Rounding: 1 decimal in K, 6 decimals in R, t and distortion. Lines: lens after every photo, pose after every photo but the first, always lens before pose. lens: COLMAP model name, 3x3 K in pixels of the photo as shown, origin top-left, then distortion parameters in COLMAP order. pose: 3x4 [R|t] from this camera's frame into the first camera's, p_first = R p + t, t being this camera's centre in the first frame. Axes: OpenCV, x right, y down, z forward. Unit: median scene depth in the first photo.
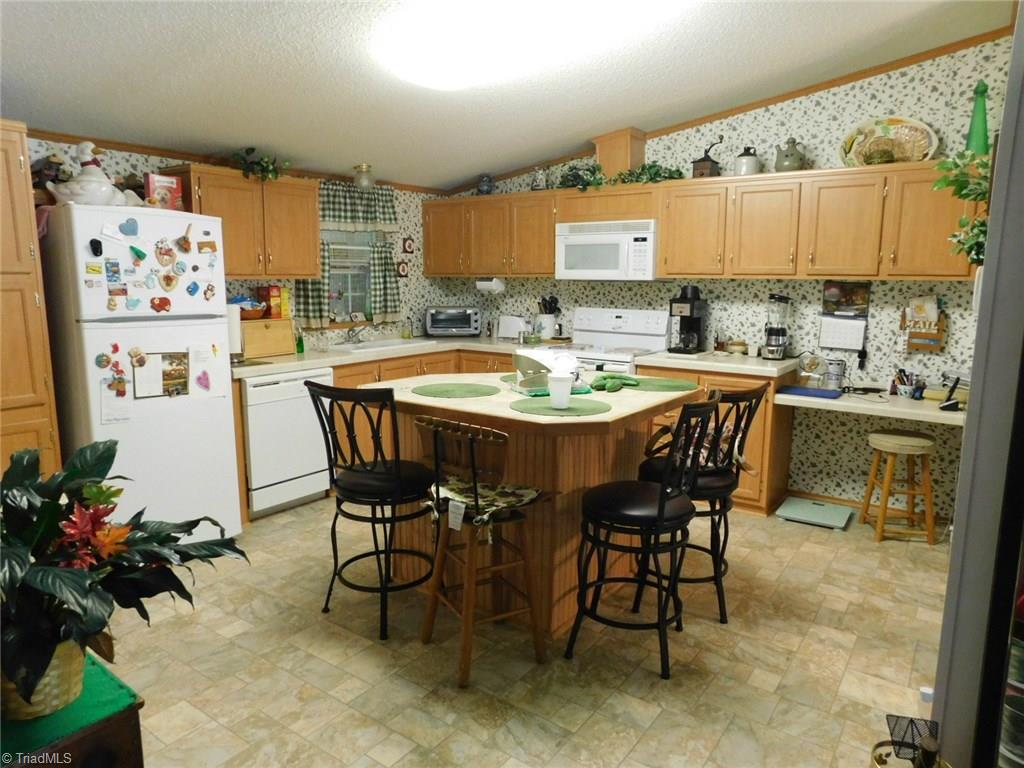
lens RADIAL K [[680.4, 0, 512.0], [0, 680.4, 384.0], [0, 0, 1]] dist [-0.073295, 0.059346]
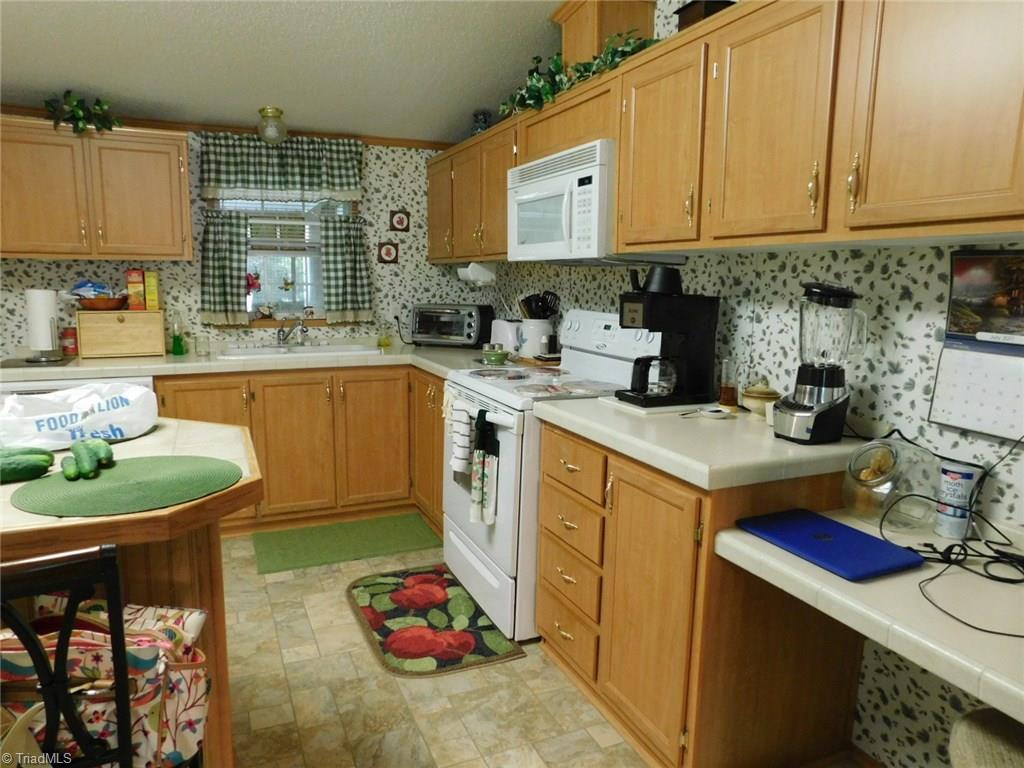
lens RADIAL K [[680.4, 0, 512.0], [0, 680.4, 384.0], [0, 0, 1]] dist [-0.073295, 0.059346]
pose [[0.862555, 0.083103, -0.499093, 0.420918], [-0.087287, 0.996070, 0.015001, -0.059157], [0.498378, 0.030625, 0.866419, 0.524383]]
